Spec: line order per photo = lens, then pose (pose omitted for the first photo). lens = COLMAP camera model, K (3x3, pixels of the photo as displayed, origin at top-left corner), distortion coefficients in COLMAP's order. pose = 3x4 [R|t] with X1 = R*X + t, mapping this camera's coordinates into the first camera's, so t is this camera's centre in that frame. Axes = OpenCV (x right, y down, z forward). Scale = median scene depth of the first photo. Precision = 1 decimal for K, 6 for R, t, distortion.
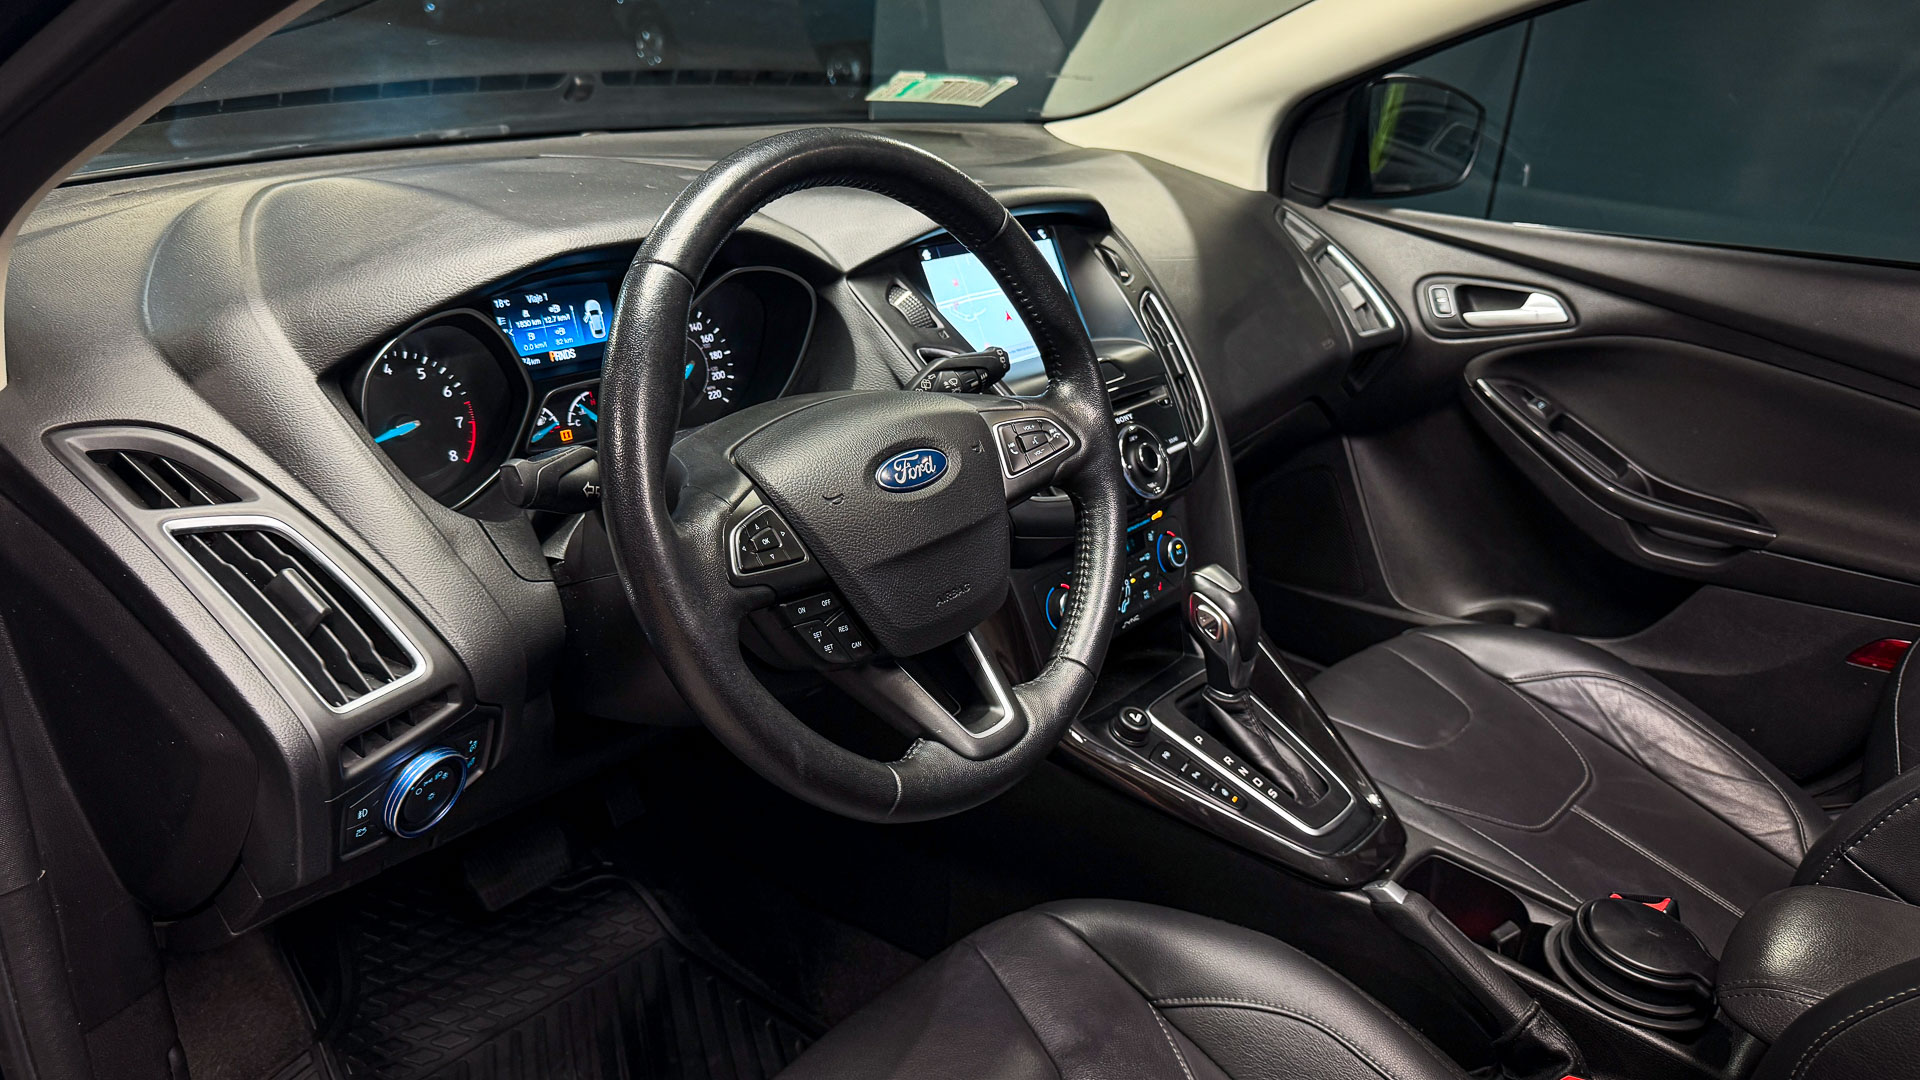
lens RADIAL K [[1430.1, 0, 982.3], [0, 1430.1, 557.0], [0, 0, 1]] dist [0.080727, -0.111399]
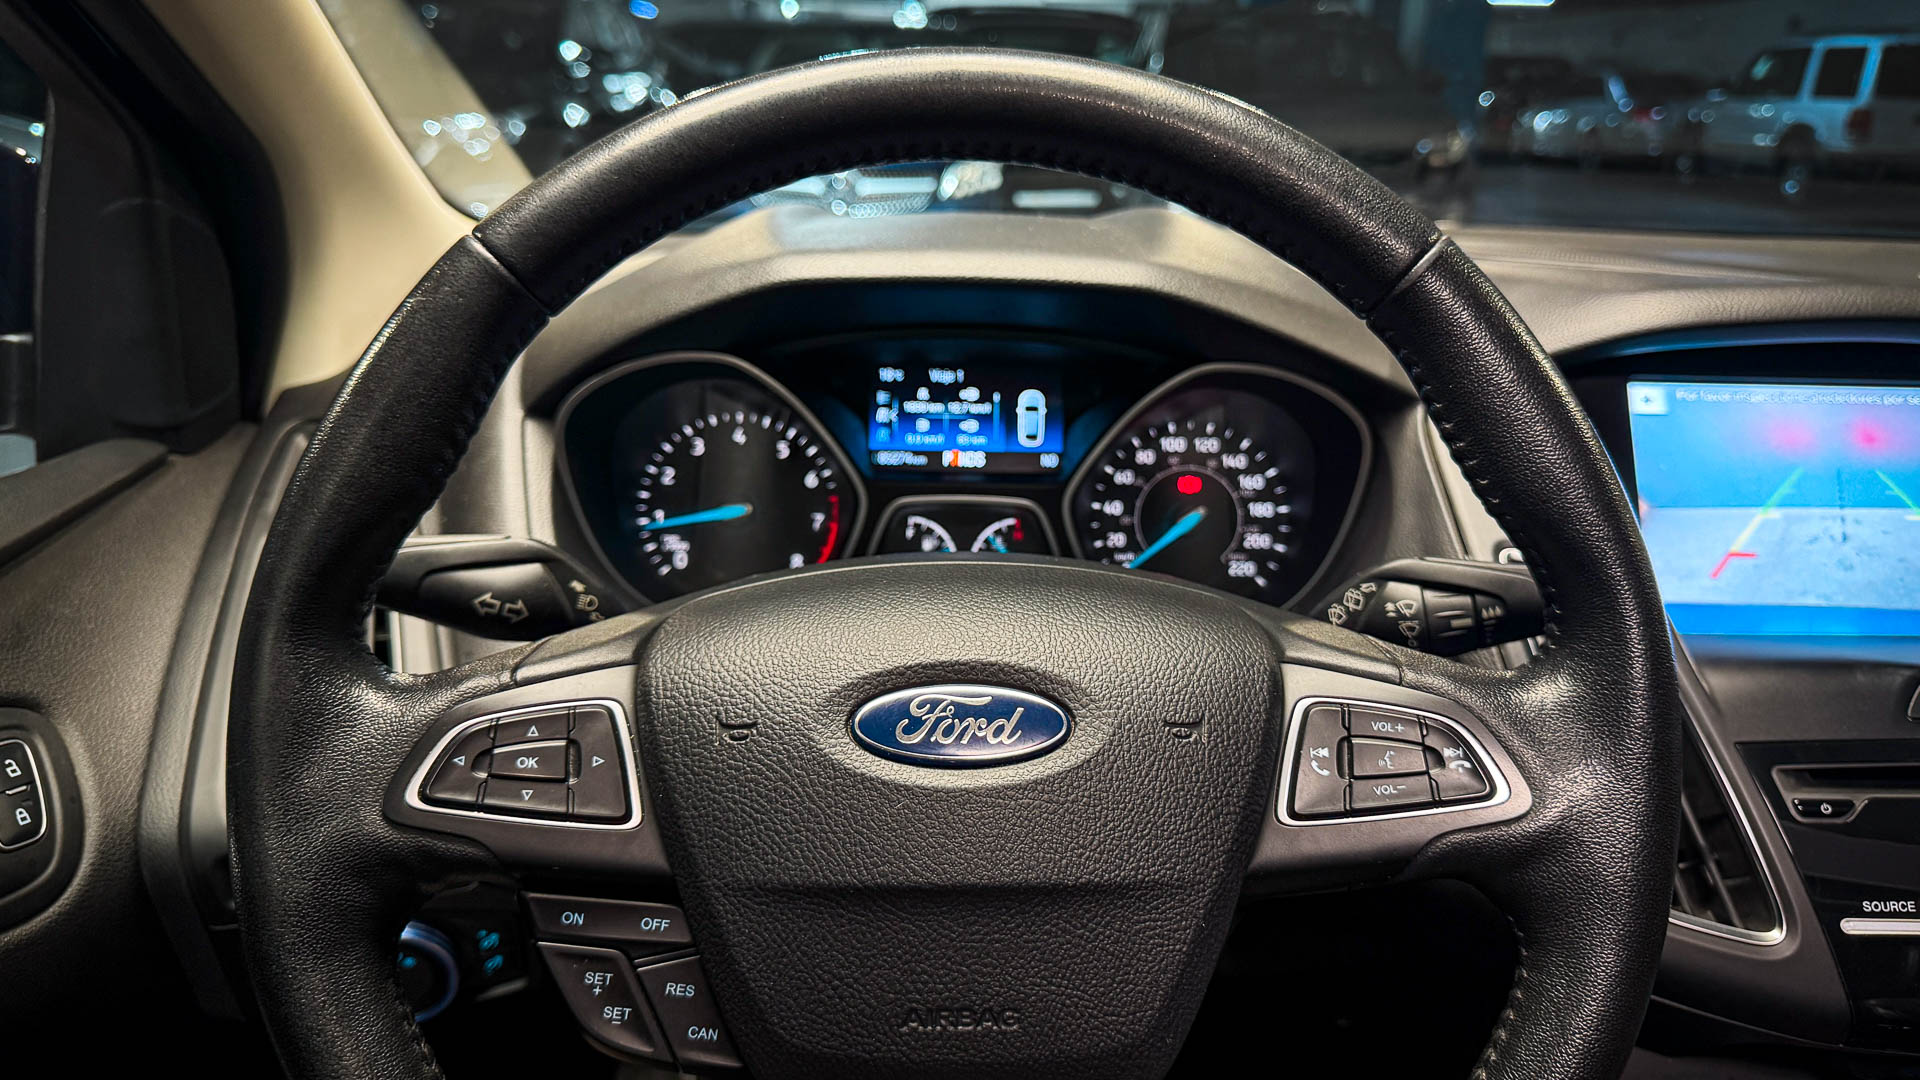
lens RADIAL K [[1430.1, 0, 978.4], [0, 1430.1, 542.4], [0, 0, 1]] dist [0.080727, -0.111399]
pose [[0.632856, 0.174418, -0.754368, 0.248188], [-0.278524, 0.960359, -0.011614, -0.094872], [0.722439, 0.217459, 0.656349, 0.555124]]
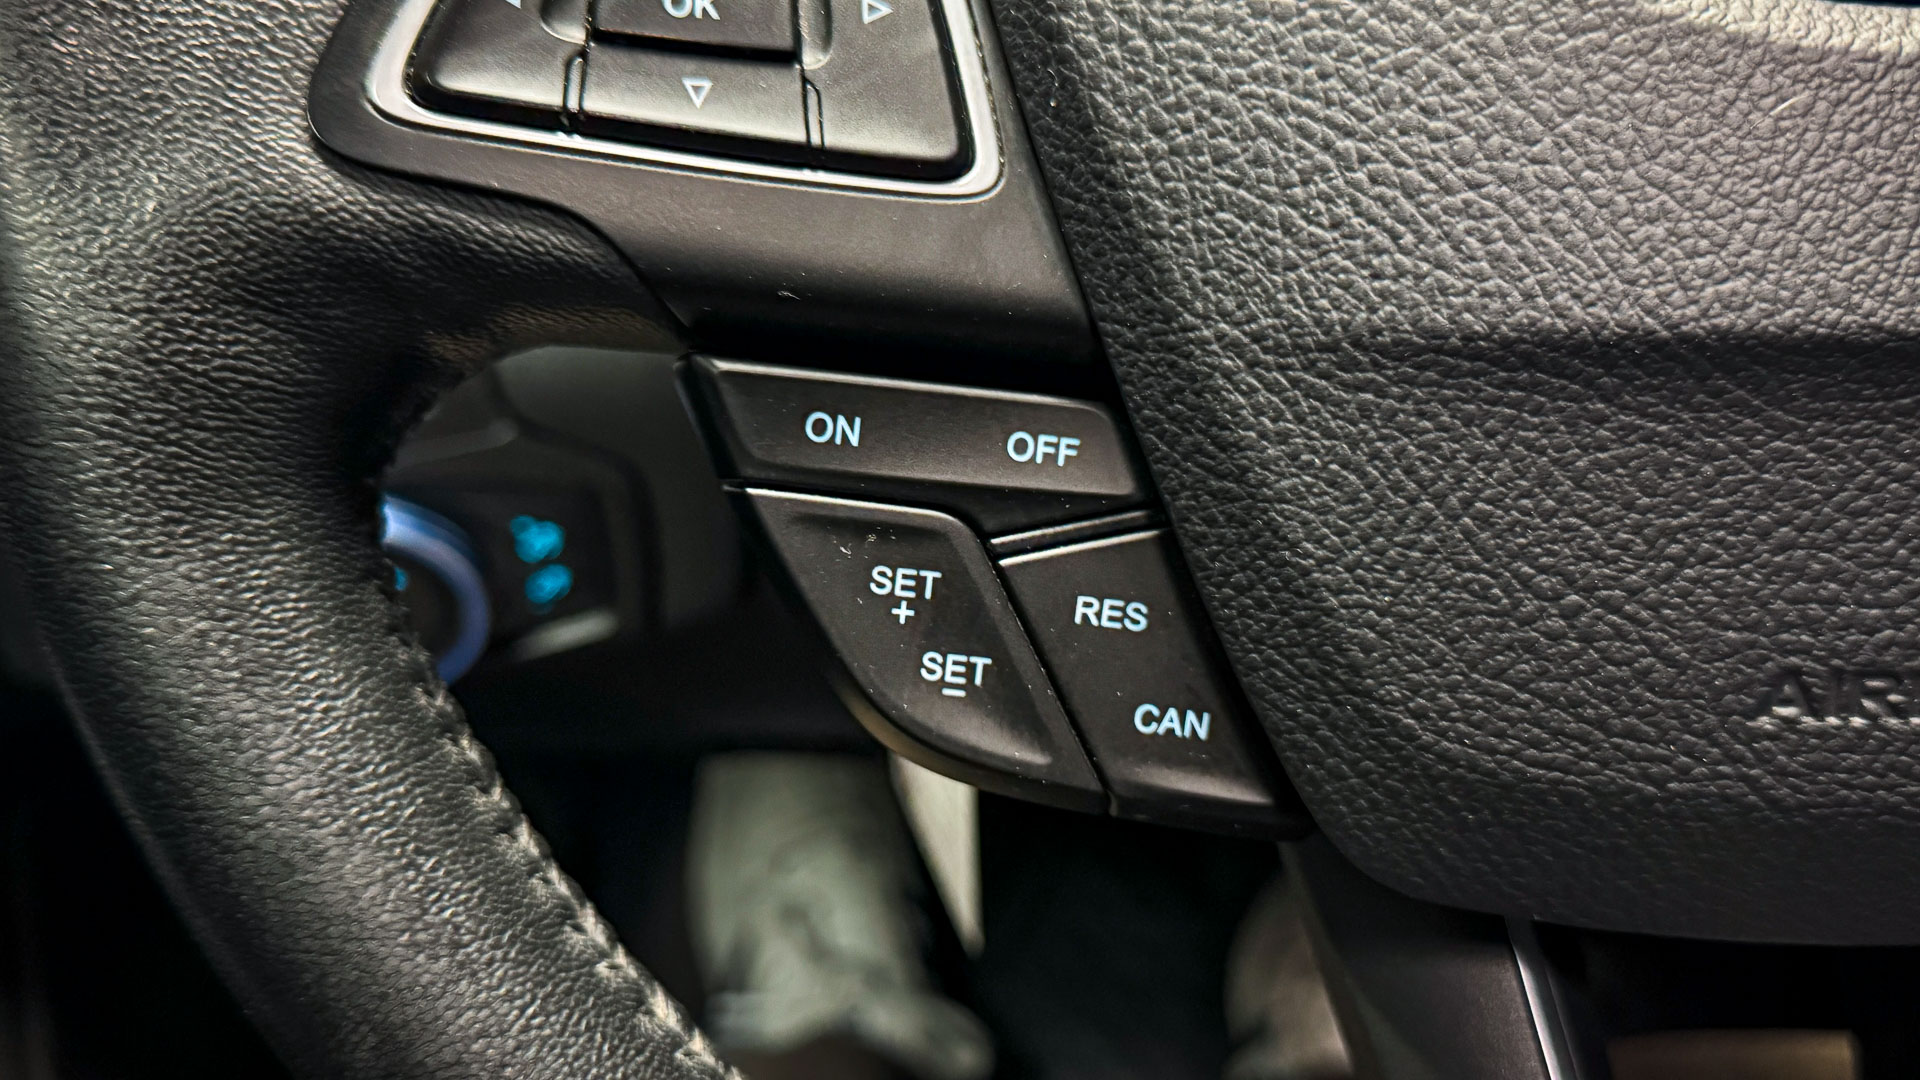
lens RADIAL K [[2026.7, 0, 955.8], [0, 2026.7, 554.7], [0, 0, 1]] dist [0.049170, 0.000000]
pose [[0.573868, 0.358138, -0.736486, 0.067649], [-0.265602, 0.932090, 0.246300, -0.014198], [0.774681, 0.054268, 0.630019, 0.633713]]
